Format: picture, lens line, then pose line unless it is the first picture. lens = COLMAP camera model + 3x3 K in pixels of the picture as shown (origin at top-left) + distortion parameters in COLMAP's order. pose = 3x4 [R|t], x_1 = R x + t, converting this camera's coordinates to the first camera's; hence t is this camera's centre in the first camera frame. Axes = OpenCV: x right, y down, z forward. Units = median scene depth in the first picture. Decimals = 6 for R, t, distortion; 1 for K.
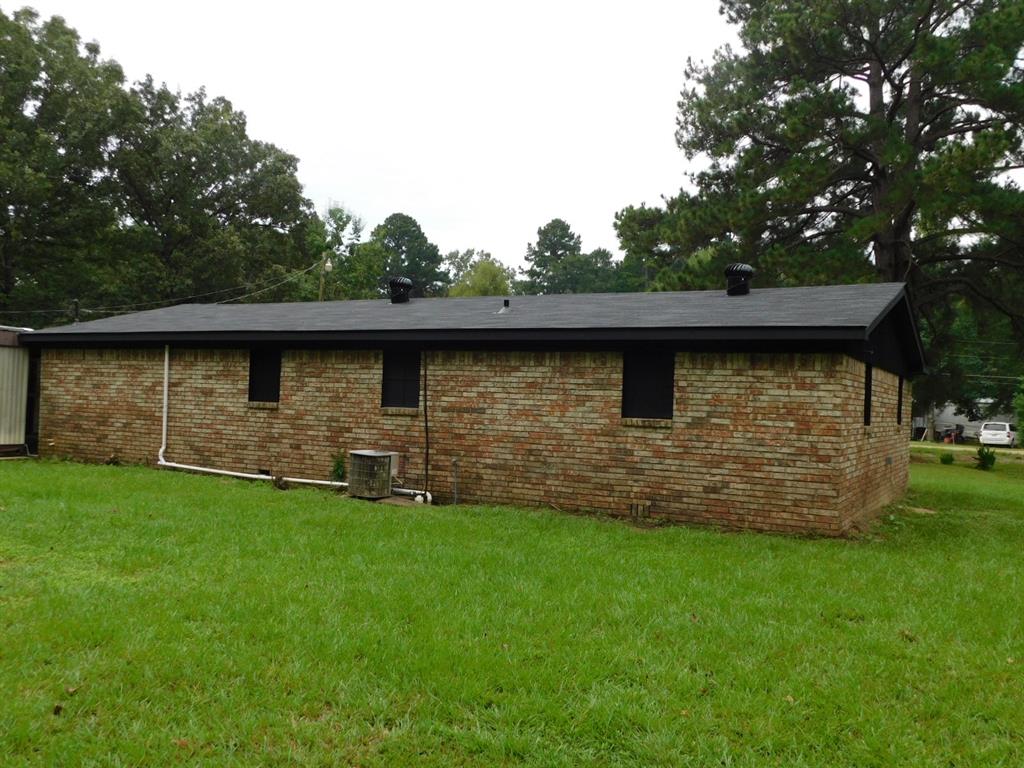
lens RADIAL K [[892.4, 0, 512.1], [0, 892.4, 386.3], [0, 0, 1]] dist [-0.006696, -0.003236]
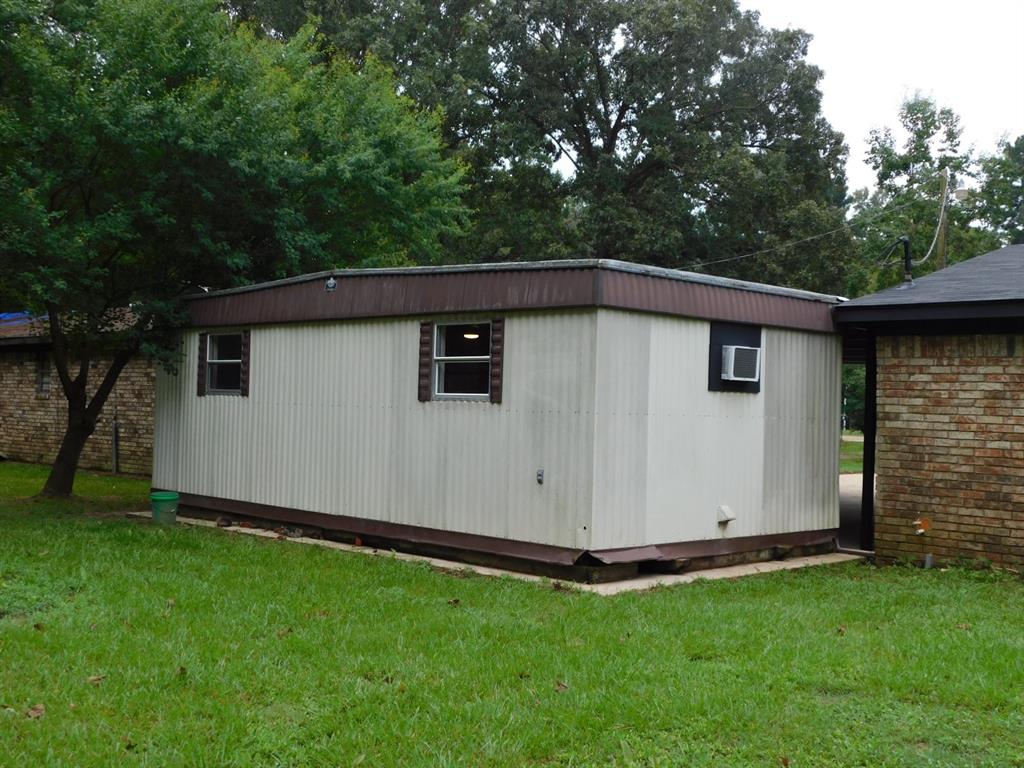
lens RADIAL K [[1195.9, 0, 511.9], [0, 1195.9, 383.2], [0, 0, 1]] dist [0.000646, 0.000000]
pose [[0.962804, -0.015626, -0.269750, -0.551181], [0.014900, 0.999878, -0.004739, -0.016280], [0.269791, 0.000544, 0.962919, 0.309164]]
